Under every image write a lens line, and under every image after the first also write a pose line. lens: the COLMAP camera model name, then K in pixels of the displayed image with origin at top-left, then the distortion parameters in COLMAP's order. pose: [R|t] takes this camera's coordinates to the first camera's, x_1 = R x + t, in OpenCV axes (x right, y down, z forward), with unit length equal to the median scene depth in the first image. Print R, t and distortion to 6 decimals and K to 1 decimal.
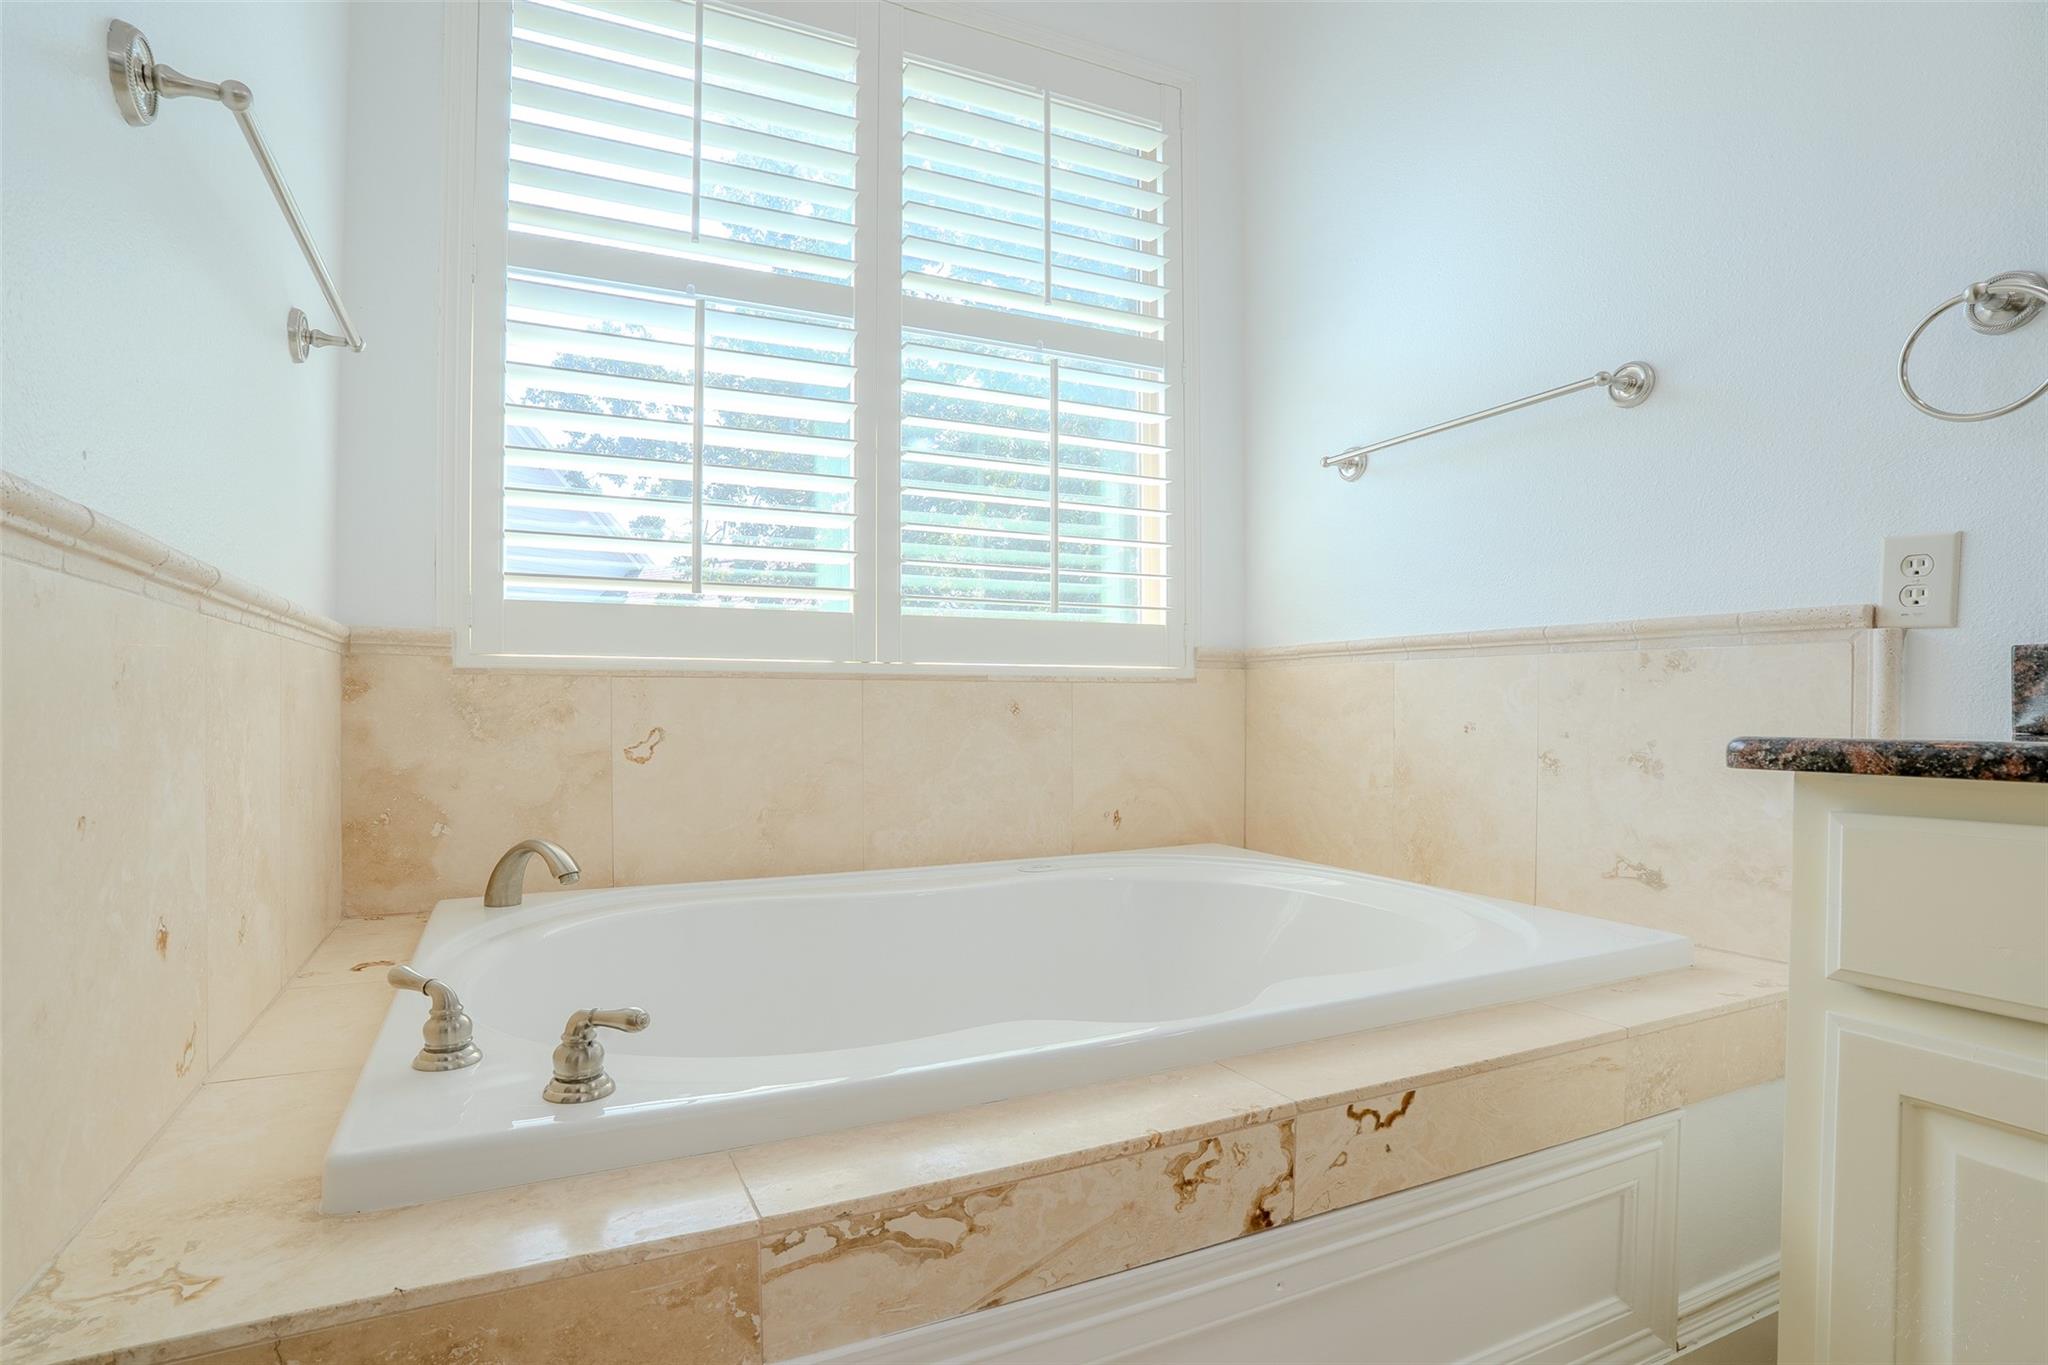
lens RADIAL K [[987.2, 0, 957.9], [0, 987.2, 703.8], [0, 0, 1]] dist [-0.068065, 0.021953]
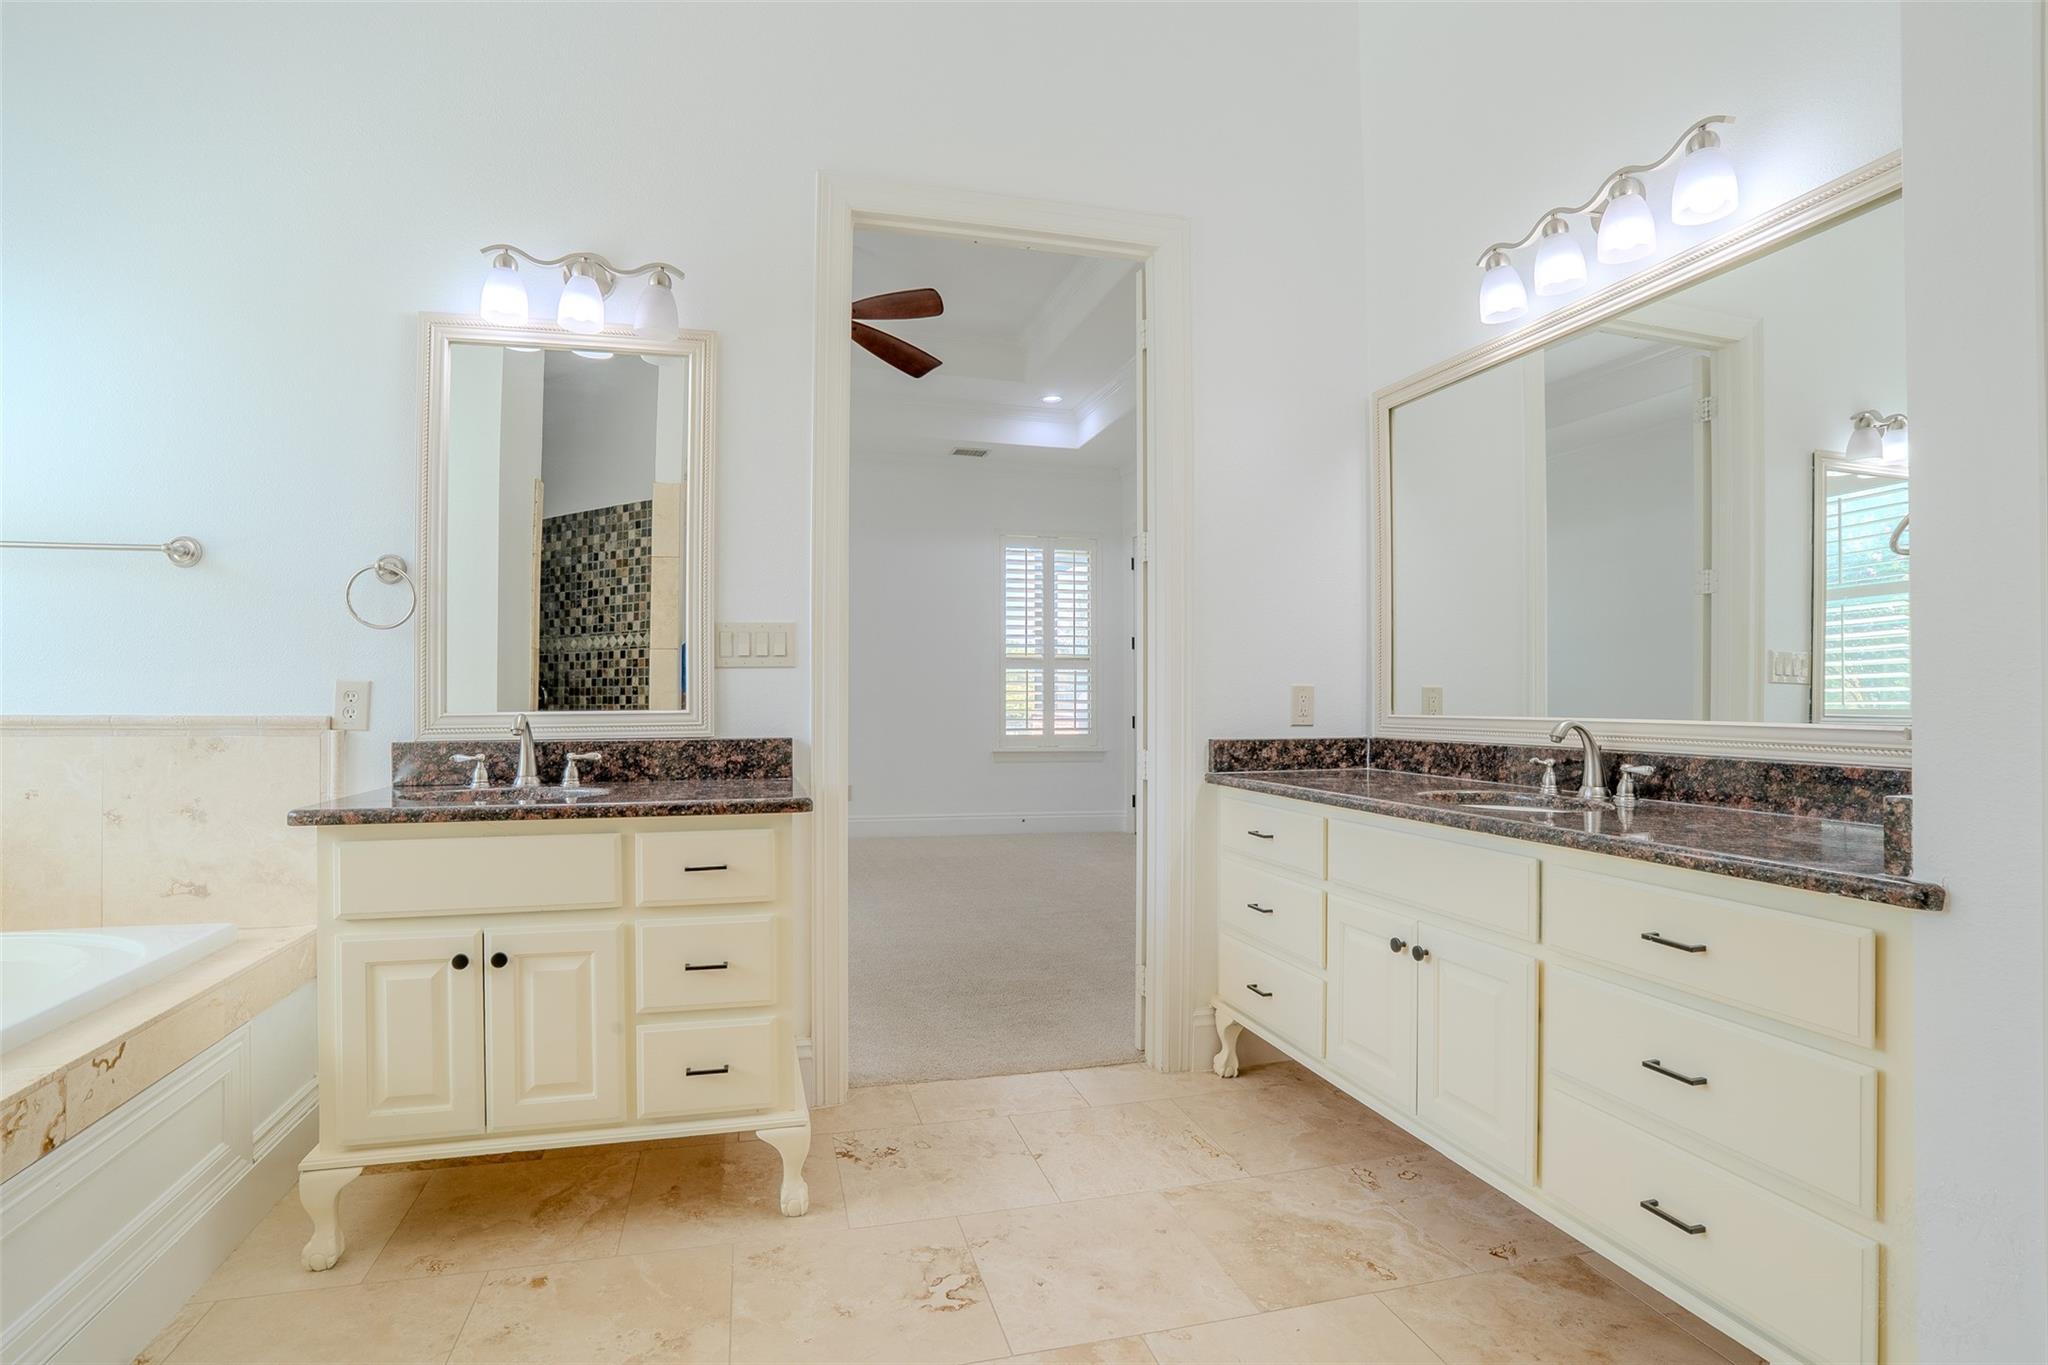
lens RADIAL K [[987.2, 0, 957.9], [0, 987.2, 703.8], [0, 0, 1]] dist [-0.068065, 0.021953]
pose [[0.172560, -0.001063, 0.984998, -0.868108], [0.002986, 0.999995, 0.000556, -0.173395], [-0.984994, 0.002845, 0.172563, -0.681991]]
